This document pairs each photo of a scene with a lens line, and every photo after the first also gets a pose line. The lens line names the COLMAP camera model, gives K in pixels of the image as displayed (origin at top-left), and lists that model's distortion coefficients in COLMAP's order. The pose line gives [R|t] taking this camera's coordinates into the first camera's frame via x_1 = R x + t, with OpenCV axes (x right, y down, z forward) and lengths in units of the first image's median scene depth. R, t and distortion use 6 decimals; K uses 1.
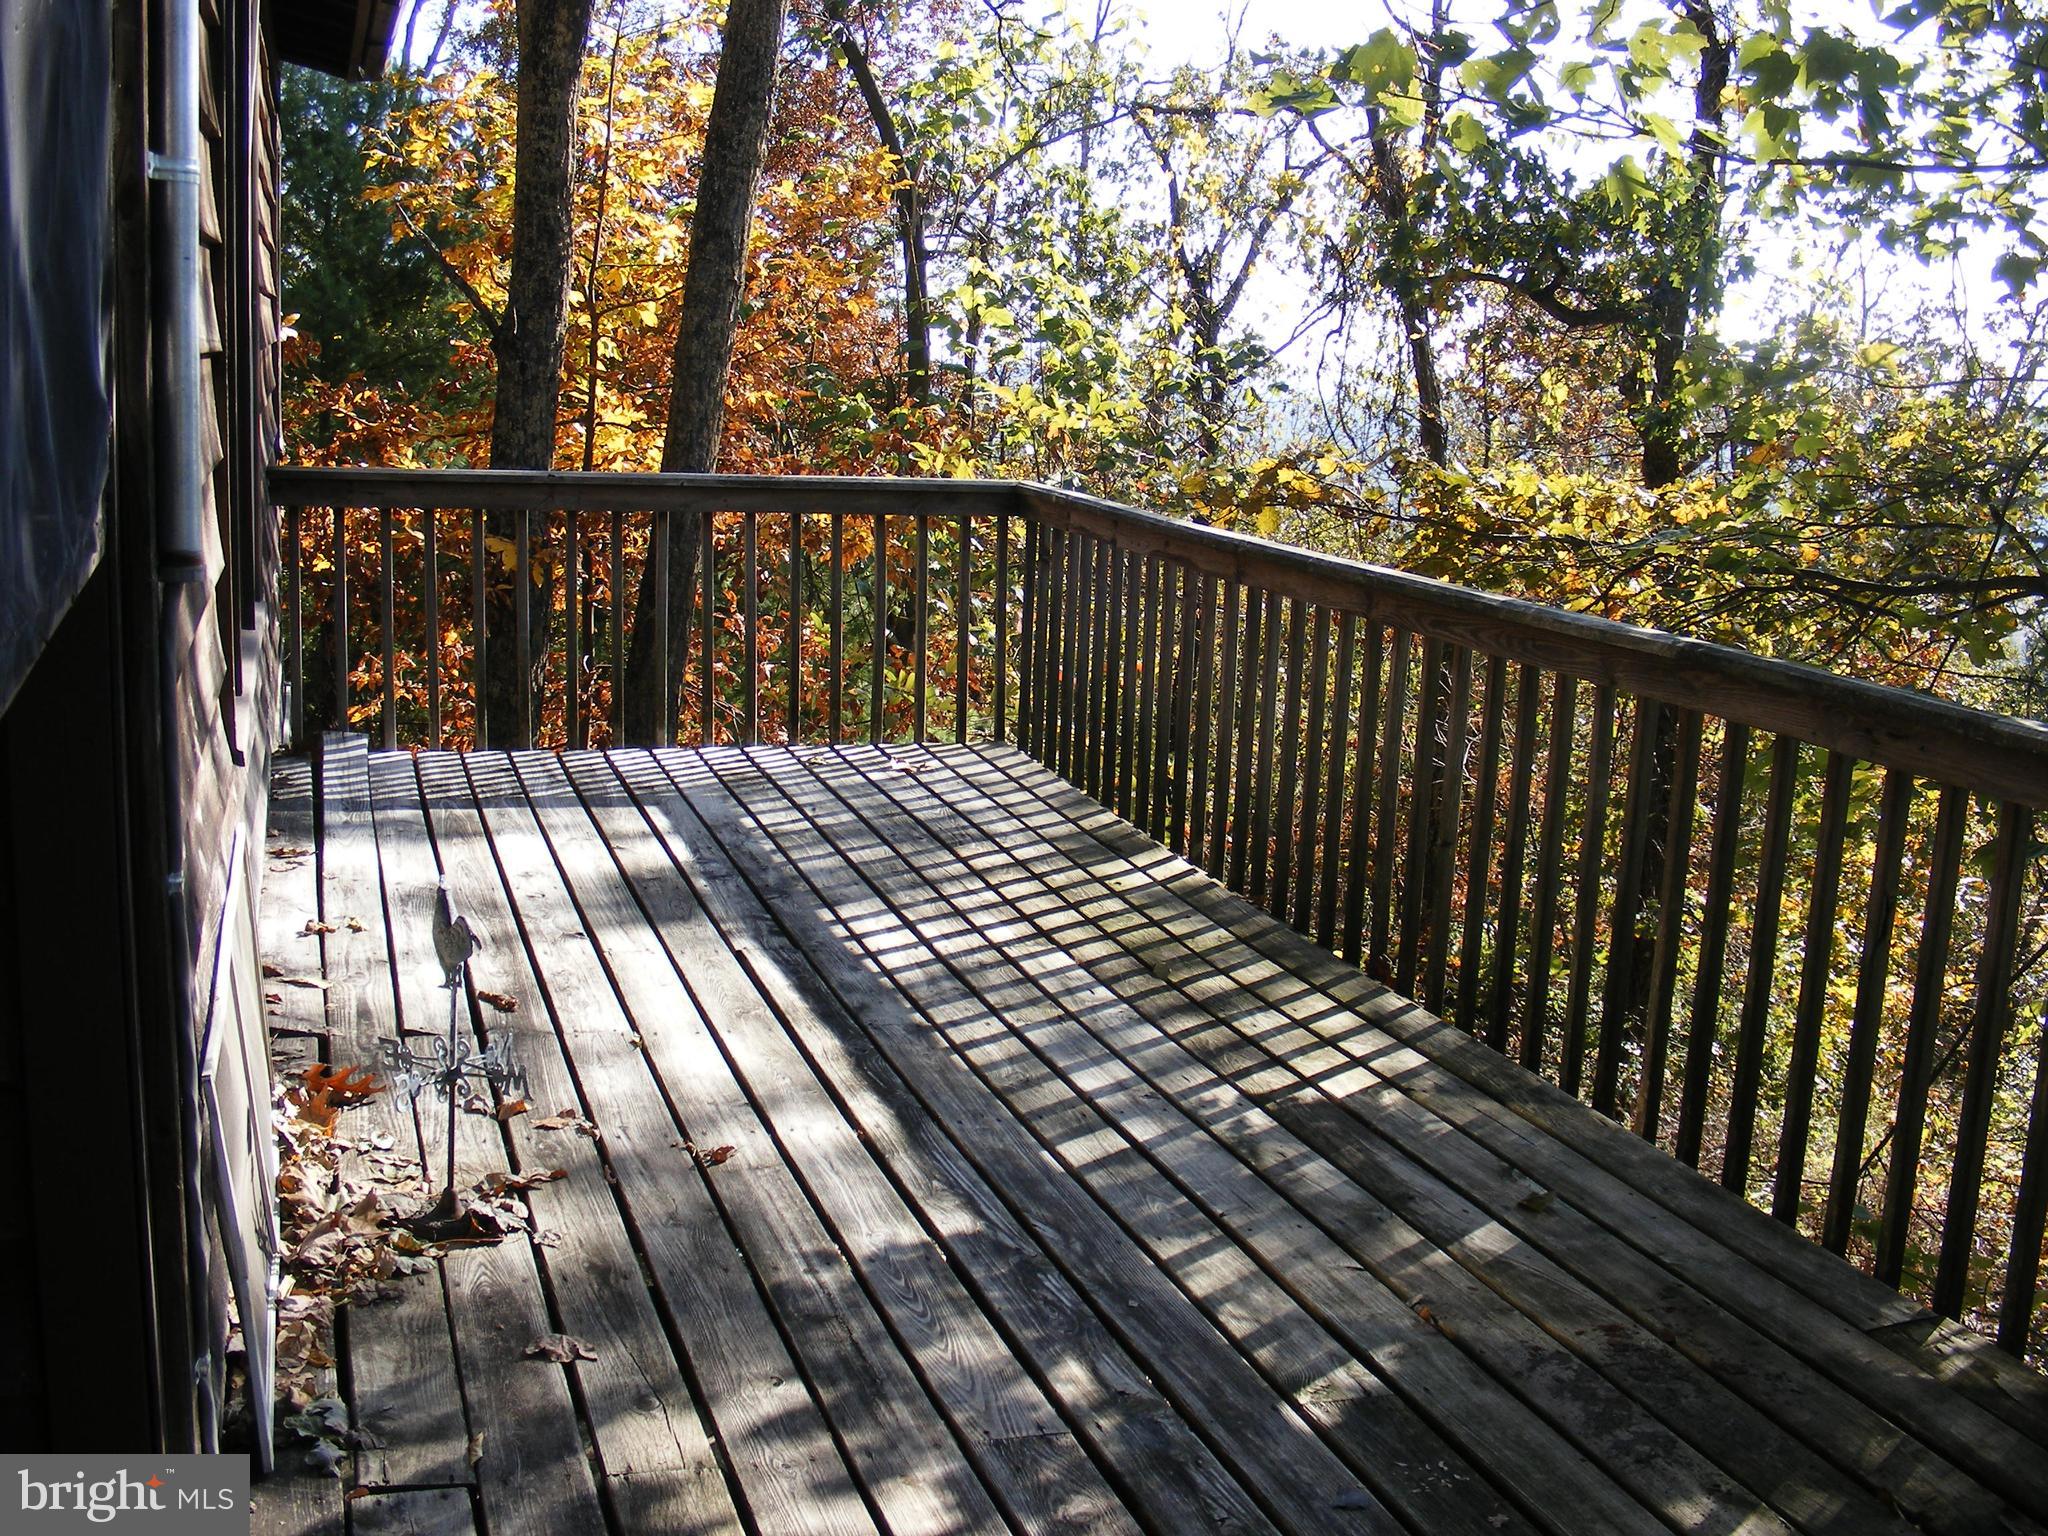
lens RADIAL K [[2308.4, 0, 1076.6], [0, 2308.4, 771.9], [0, 0, 1]] dist [-0.256093, 0.254447]
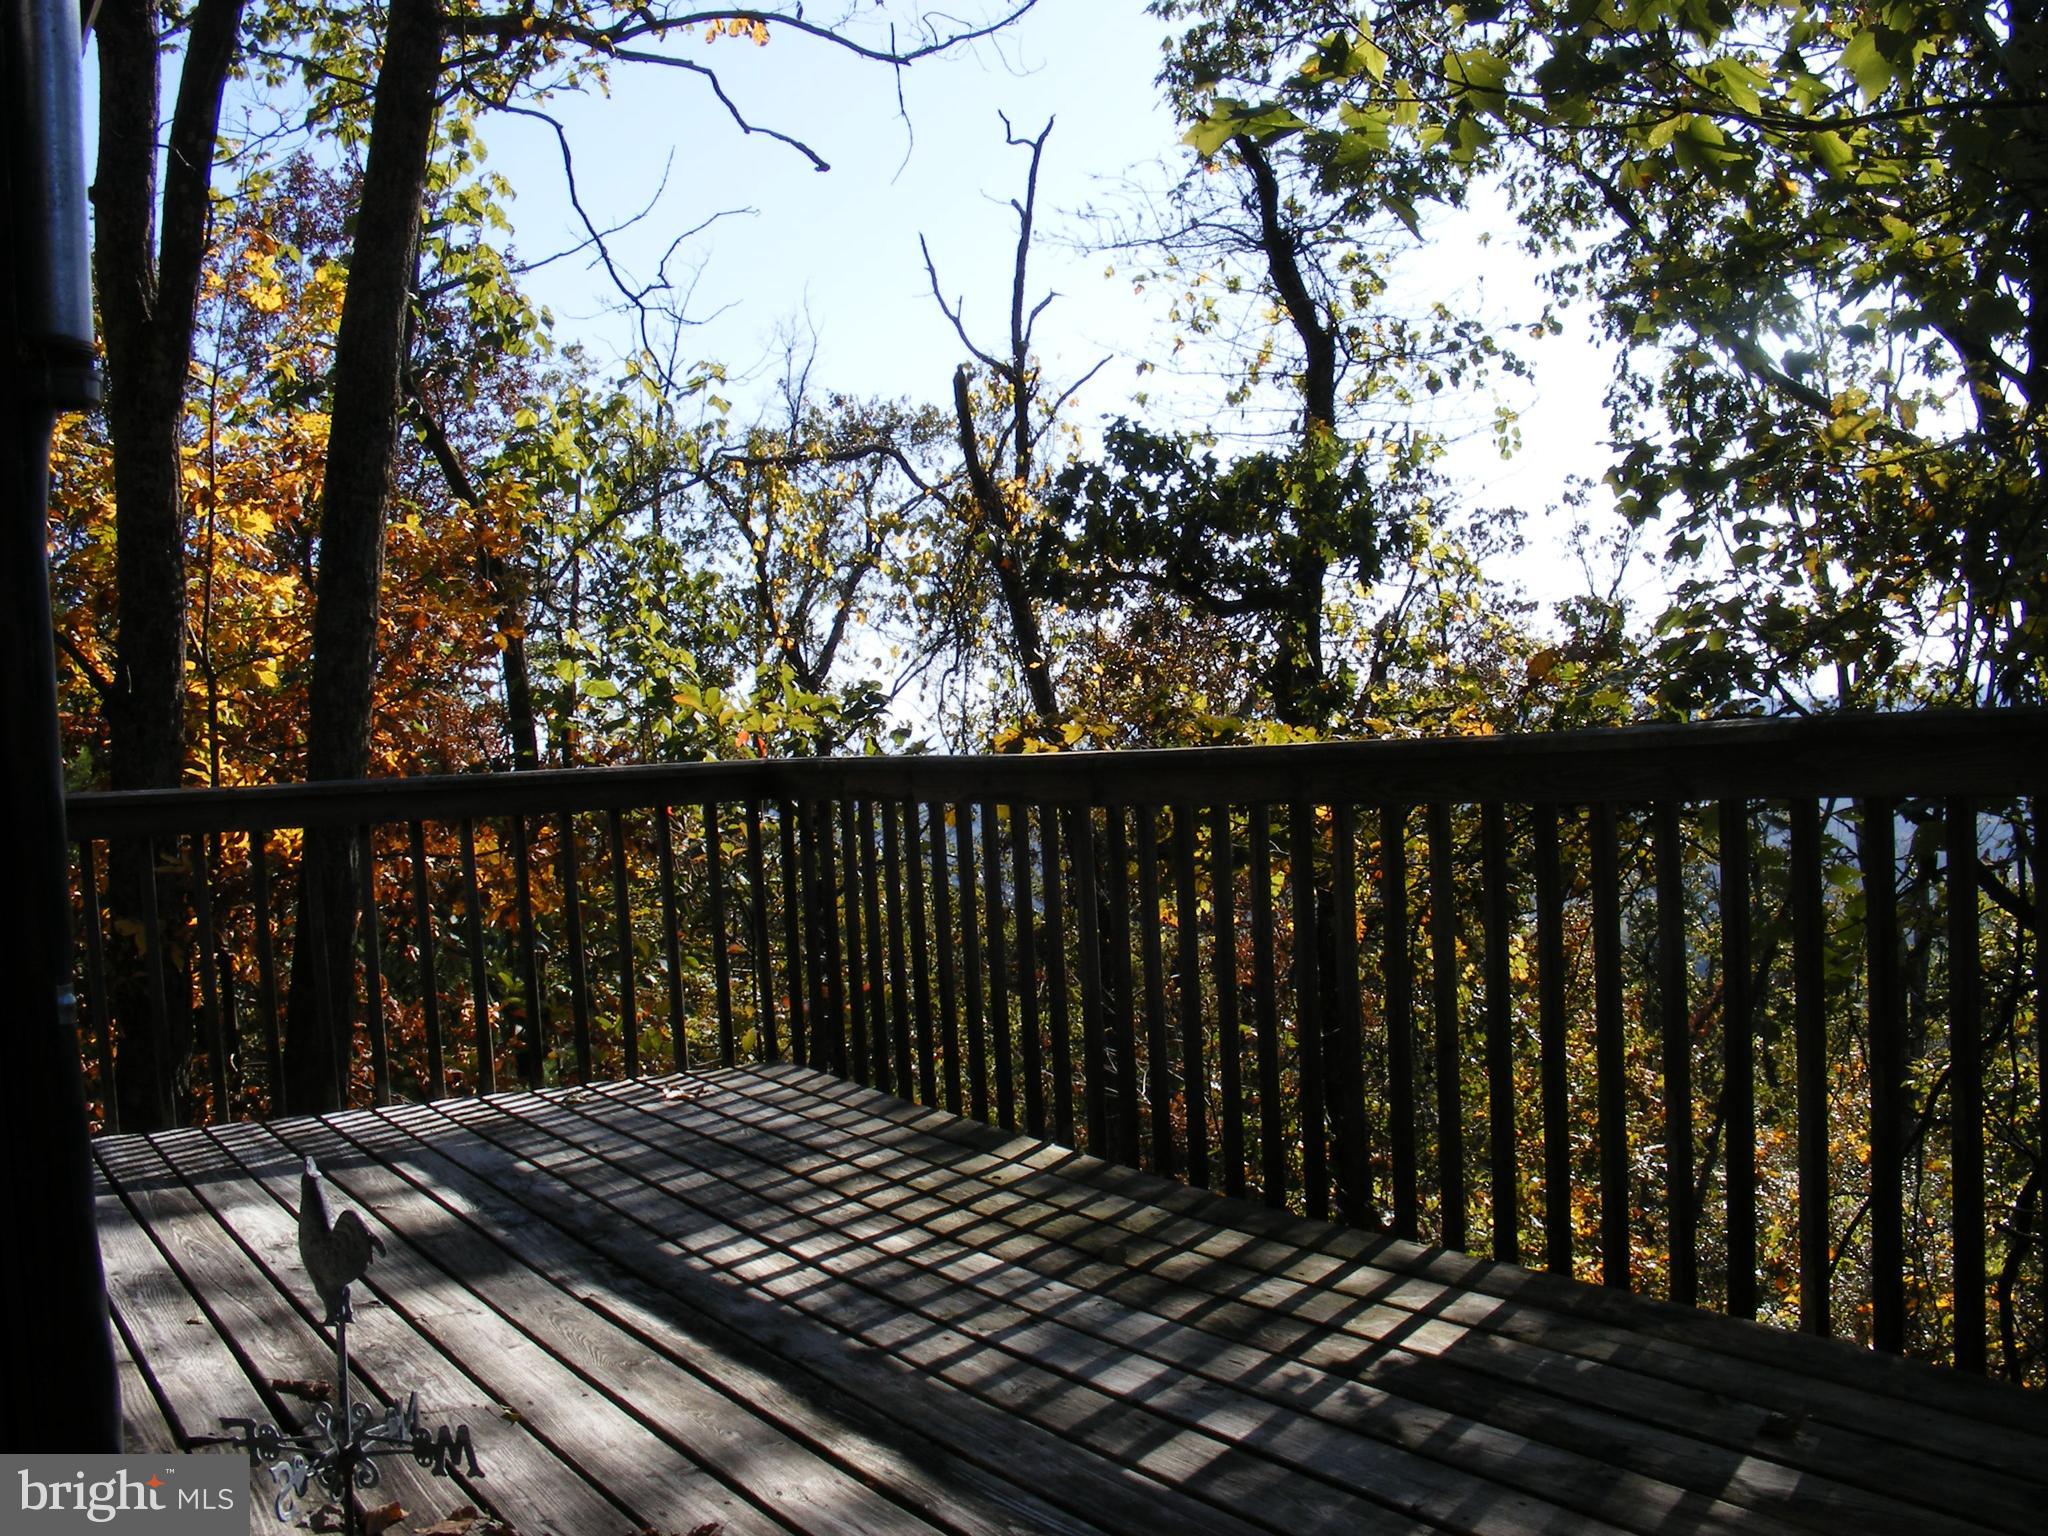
lens RADIAL K [[2308.4, 0, 1076.6], [0, 2308.4, 771.9], [0, 0, 1]] dist [-0.256093, 0.254447]
pose [[0.977271, -0.096429, 0.188793, -0.100503], [0.126666, 0.979718, -0.155270, 0.038544], [-0.169991, 0.175654, 0.969664, 0.175648]]
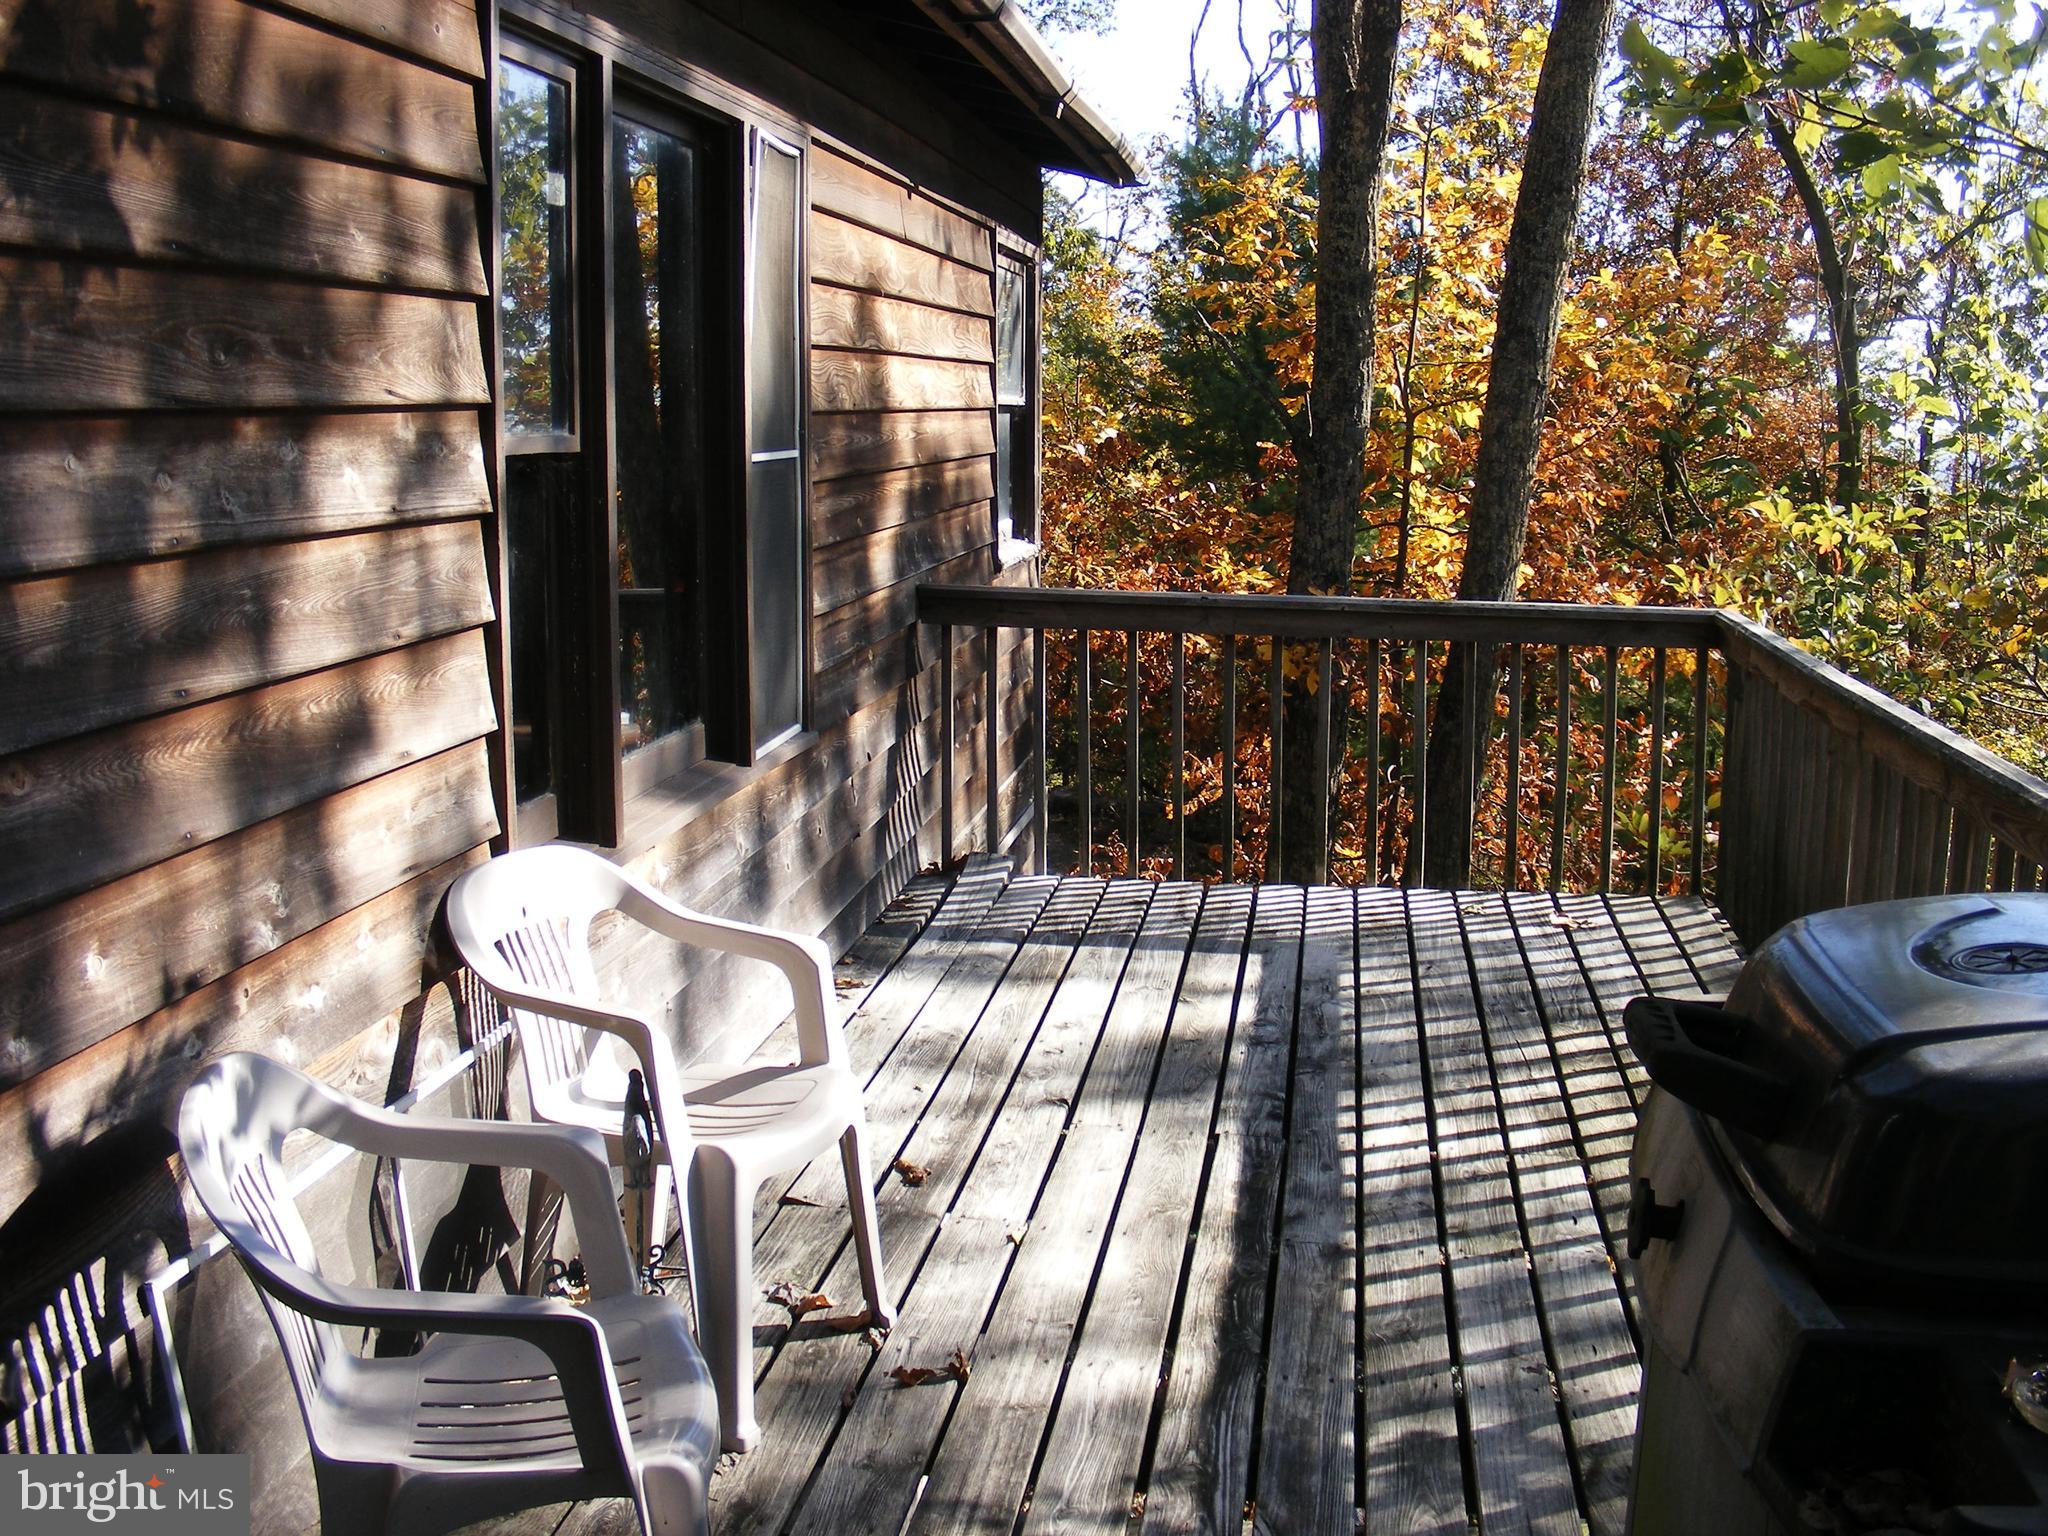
lens RADIAL K [[2308.4, 0, 1076.6], [0, 2308.4, 771.9], [0, 0, 1]] dist [-0.256093, 0.254447]
pose [[0.903224, 0.034941, -0.427744, 0.171209], [-0.050085, 0.998452, -0.024201, -0.038201], [0.426236, 0.043283, 0.903576, 0.127497]]
